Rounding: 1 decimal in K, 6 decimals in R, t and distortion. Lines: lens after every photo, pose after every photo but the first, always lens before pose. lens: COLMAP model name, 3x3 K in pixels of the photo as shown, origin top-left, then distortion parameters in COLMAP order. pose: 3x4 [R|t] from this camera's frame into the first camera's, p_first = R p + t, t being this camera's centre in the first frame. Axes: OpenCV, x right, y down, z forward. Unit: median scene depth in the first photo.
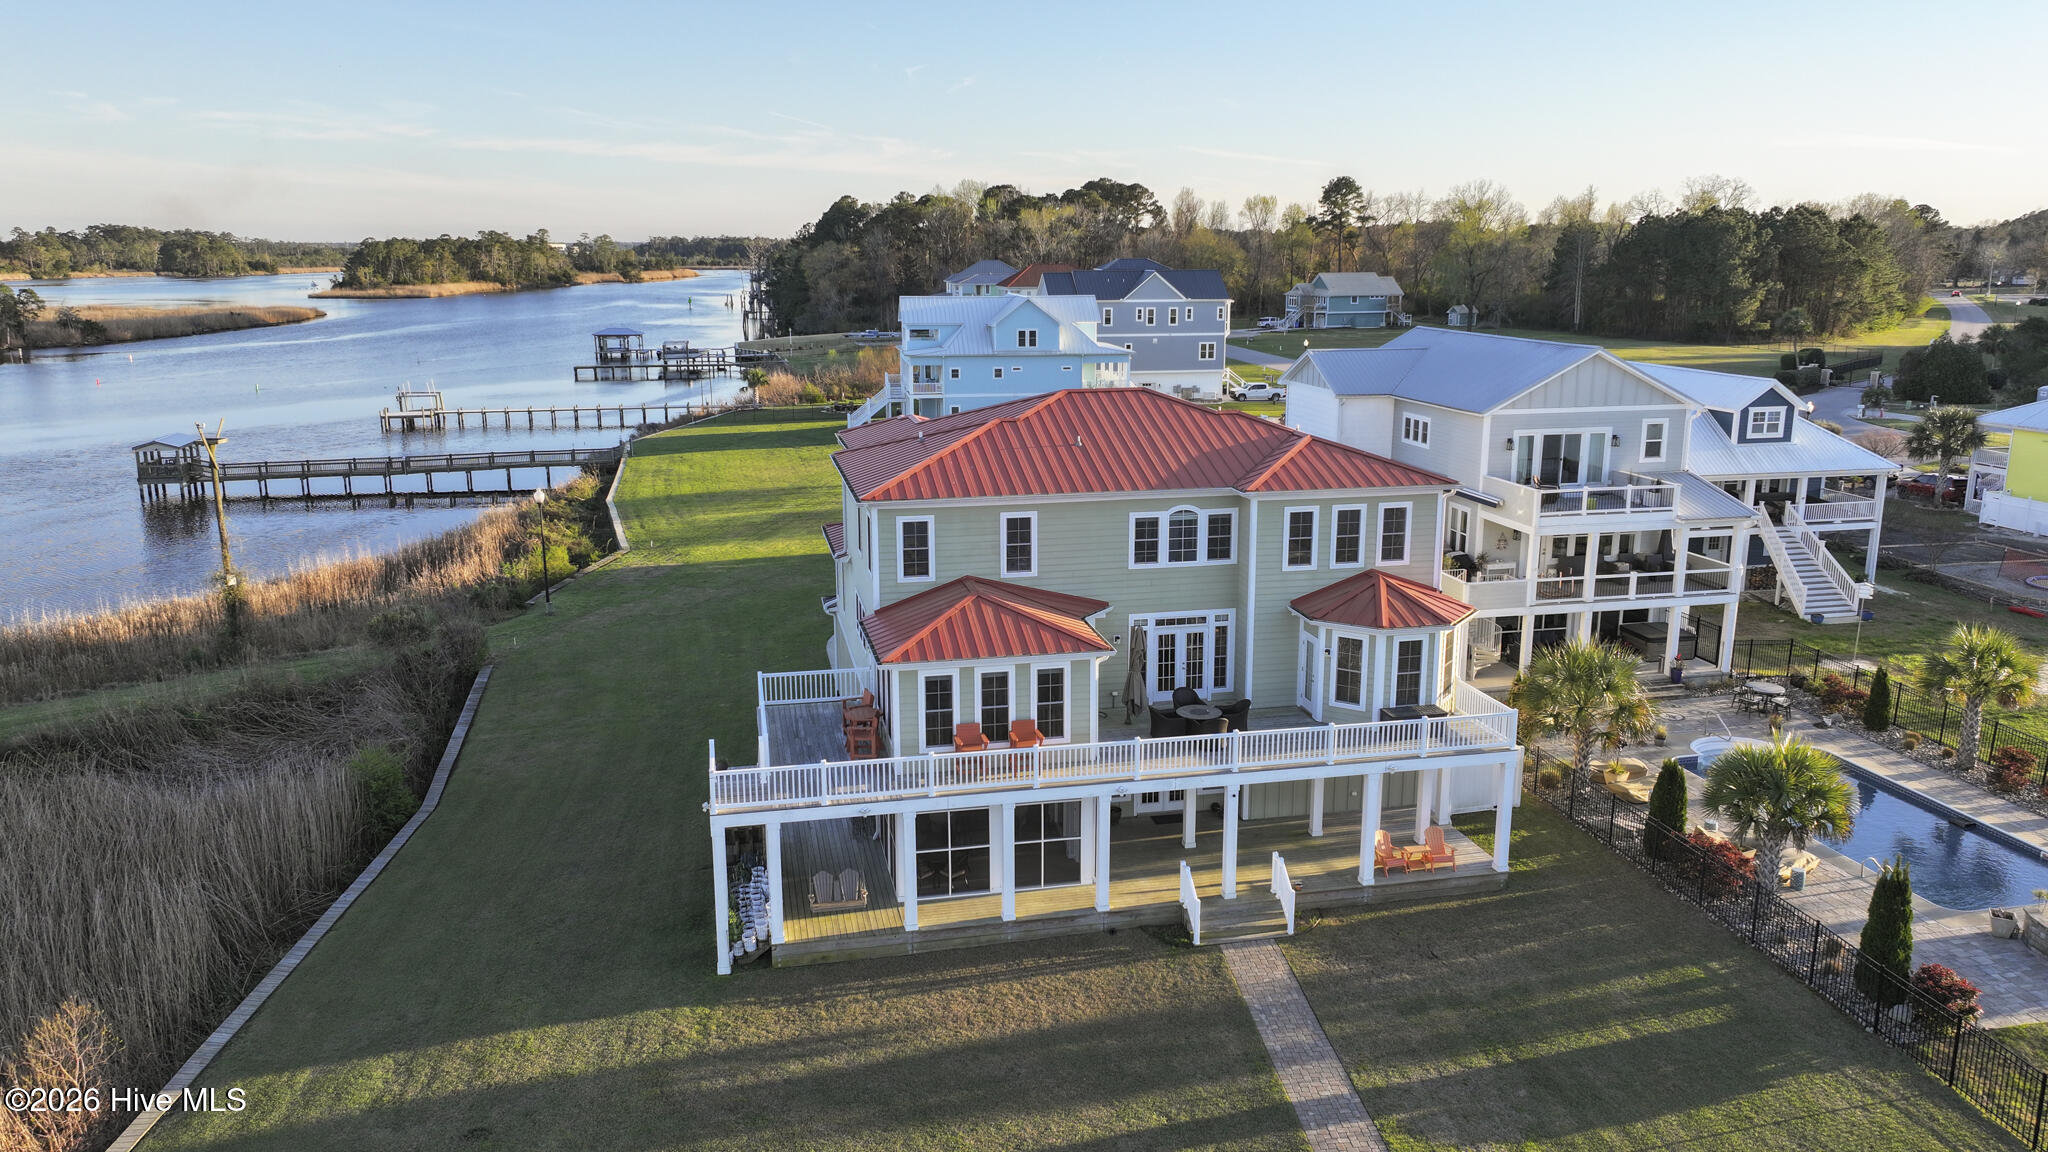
lens RADIAL K [[1432.7, 0, 1022.9], [0, 1432.7, 574.6], [0, 0, 1]] dist [0.003165, 0.007630]
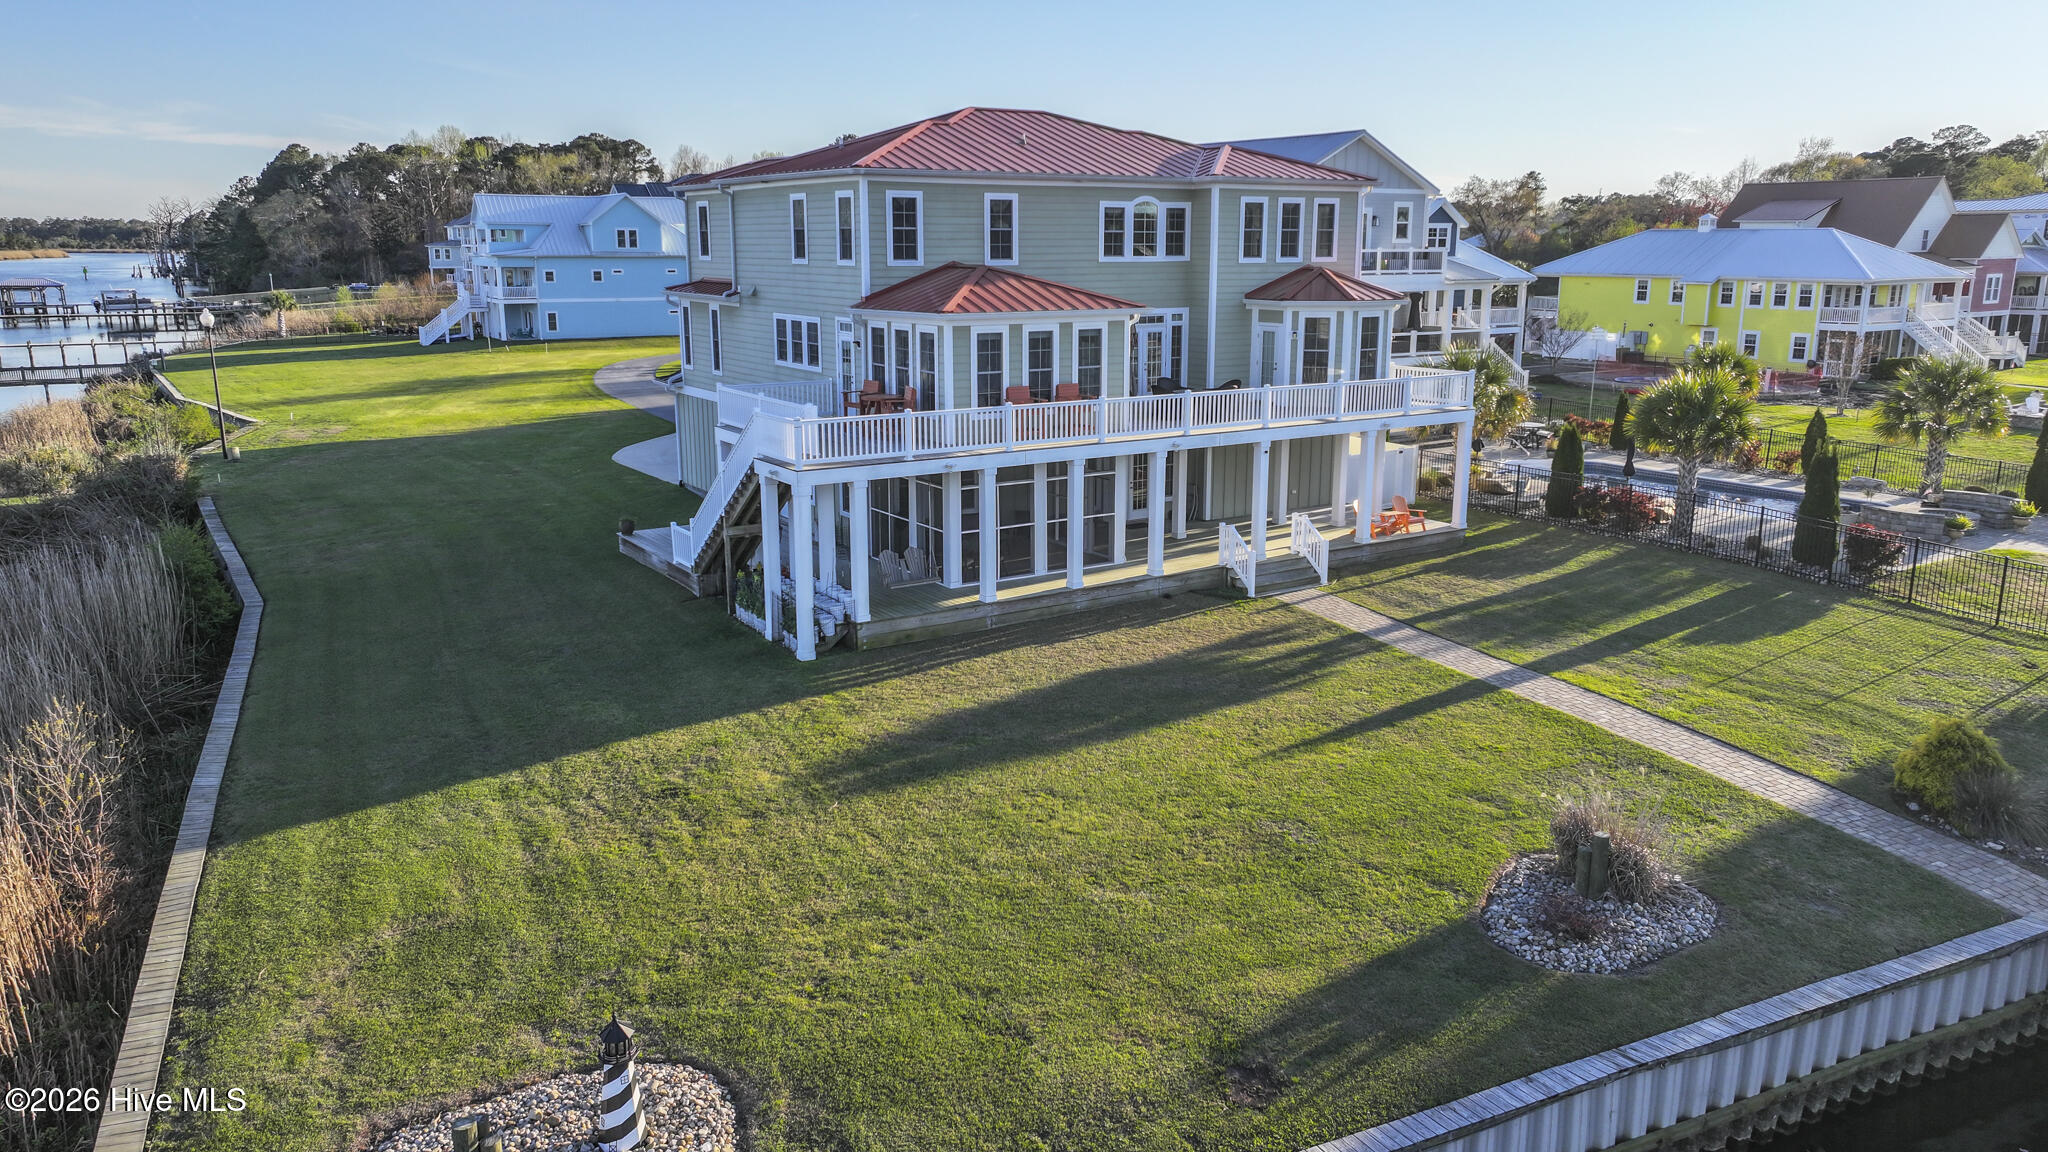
lens RADIAL K [[1432.7, 0, 1022.9], [0, 1432.7, 574.6], [0, 0, 1]] dist [0.003165, 0.007630]
pose [[0.933909, -0.076526, 0.349224, -0.331057], [0.074434, 0.997037, 0.019427, 0.185423], [-0.349676, 0.007852, 0.936838, 0.103141]]
